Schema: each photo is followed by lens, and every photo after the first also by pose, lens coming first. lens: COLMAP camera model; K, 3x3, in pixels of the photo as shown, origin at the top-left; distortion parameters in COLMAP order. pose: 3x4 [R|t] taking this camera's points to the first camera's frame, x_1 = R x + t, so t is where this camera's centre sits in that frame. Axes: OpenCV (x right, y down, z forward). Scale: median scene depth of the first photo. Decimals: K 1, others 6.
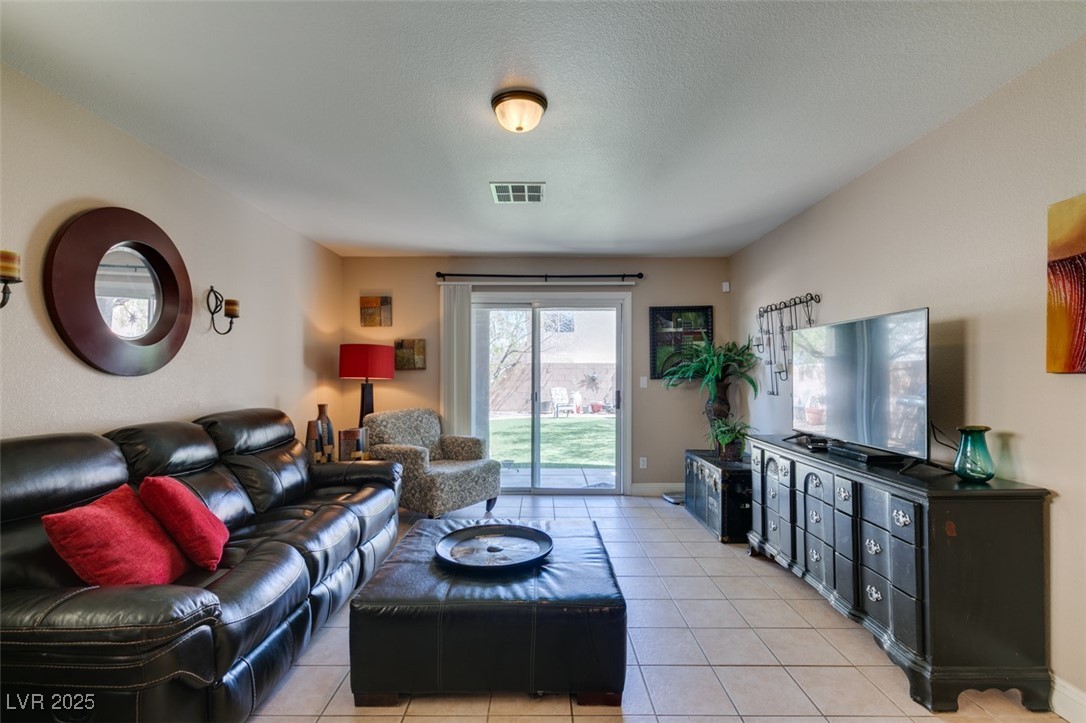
lens RADIAL K [[488.5, 0, 538.7], [0, 488.5, 376.8], [0, 0, 1]] dist [0.010432, -0.003578]
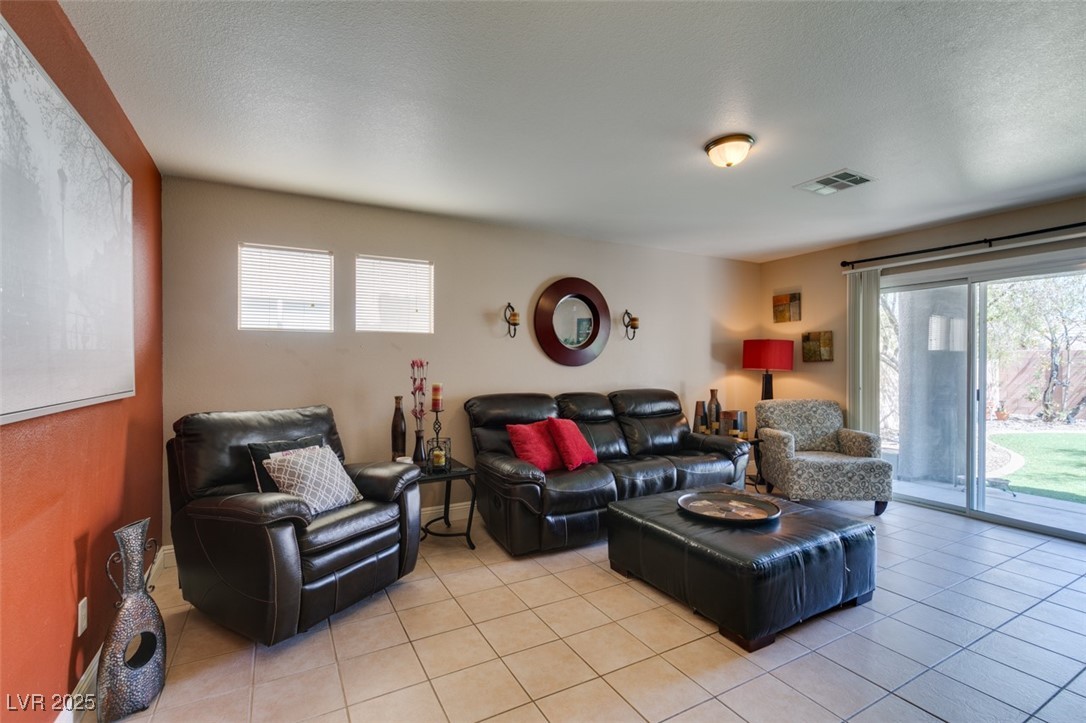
lens RADIAL K [[488.5, 0, 539.8], [0, 488.5, 365.7], [0, 0, 1]] dist [0.010432, -0.003578]
pose [[0.478528, 0.002242, -0.878070, 0.555783], [-0.006166, 0.999981, -0.000807, -0.001781], [0.878051, 0.005800, 0.478532, 0.002874]]
